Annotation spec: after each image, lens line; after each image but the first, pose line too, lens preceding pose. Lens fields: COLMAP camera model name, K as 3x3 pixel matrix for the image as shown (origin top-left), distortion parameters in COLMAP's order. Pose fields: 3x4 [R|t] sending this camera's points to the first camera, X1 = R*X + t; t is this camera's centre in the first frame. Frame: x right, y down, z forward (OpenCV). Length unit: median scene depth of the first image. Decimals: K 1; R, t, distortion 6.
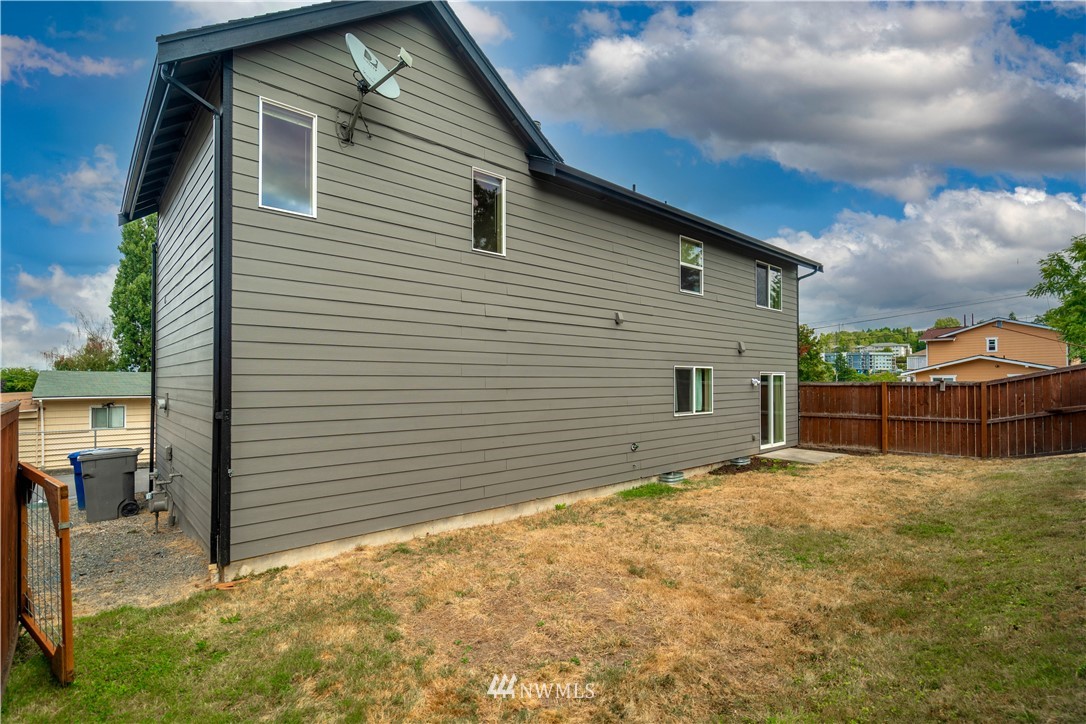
lens RADIAL K [[523.4, 0, 522.7], [0, 523.4, 376.2], [0, 0, 1]] dist [-0.002085, 0.001856]
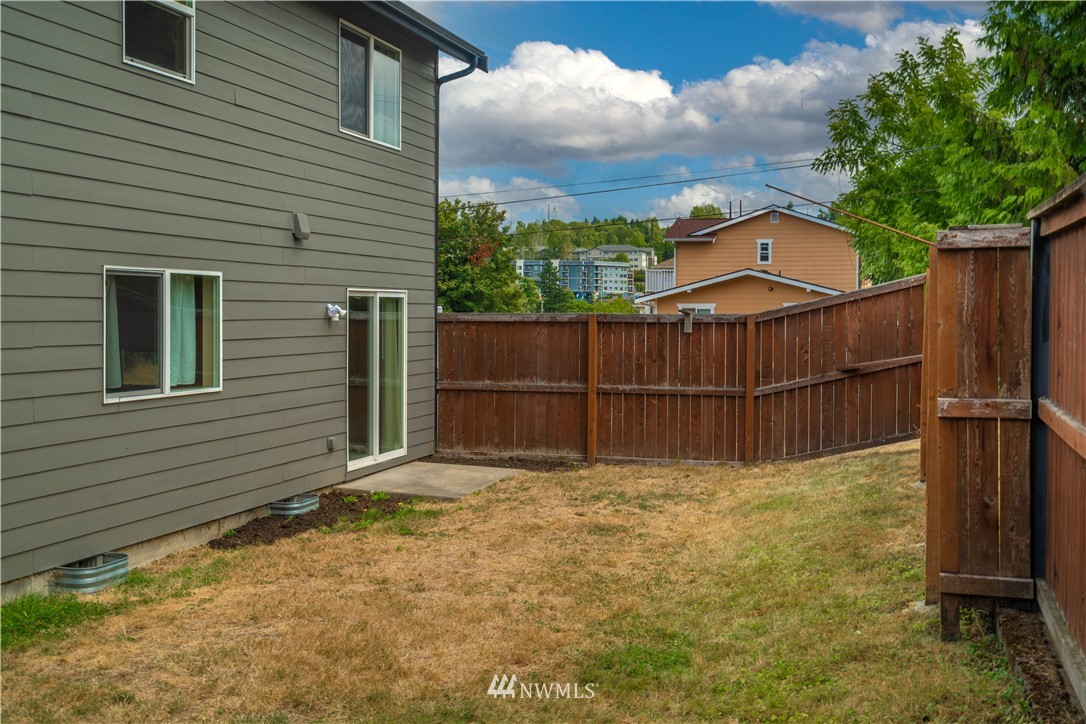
lens RADIAL K [[1117.5, 0, 562.7], [0, 1117.5, 335.3], [0, 0, 1]] dist [0.036545, 0.000000]
pose [[0.850574, -0.002972, 0.525848, 0.136045], [-0.013539, 0.999529, 0.027550, 0.002719], [-0.525682, -0.030553, 0.850132, 0.151202]]
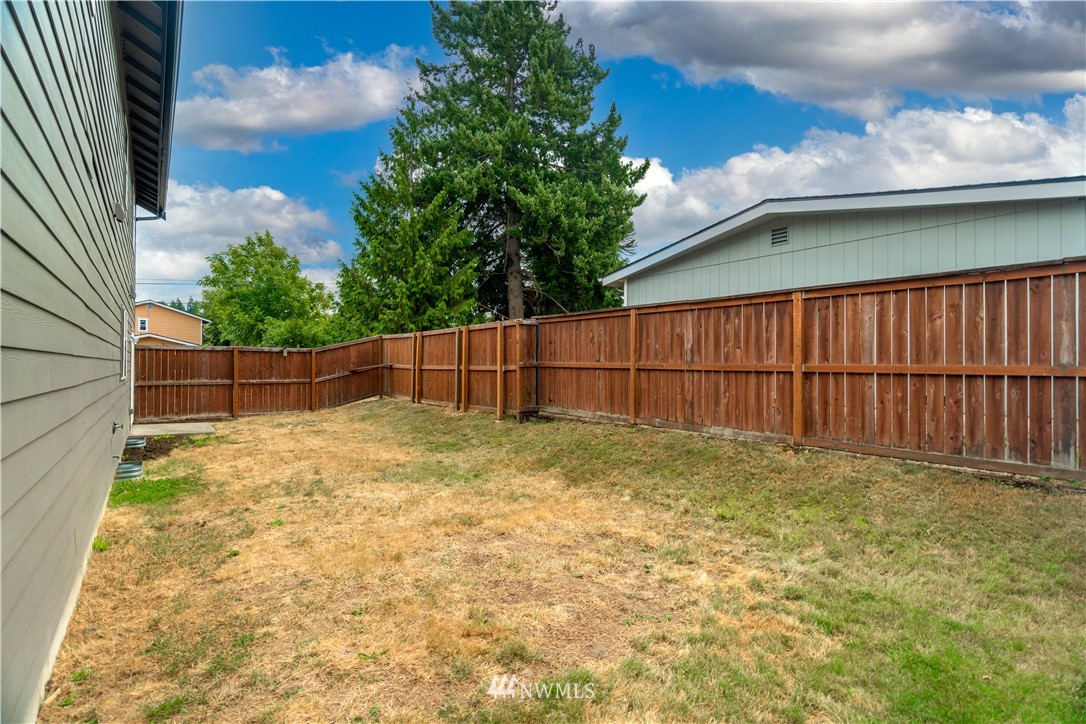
lens RADIAL K [[523.4, 0, 538.0], [0, 523.4, 361.9], [0, 0, 1]] dist [-0.002085, 0.001856]
pose [[0.031403, 0.015731, 0.999383, -0.323177], [-0.012221, 0.999807, -0.015354, 0.050767], [-0.999432, -0.011731, 0.031589, 0.400029]]
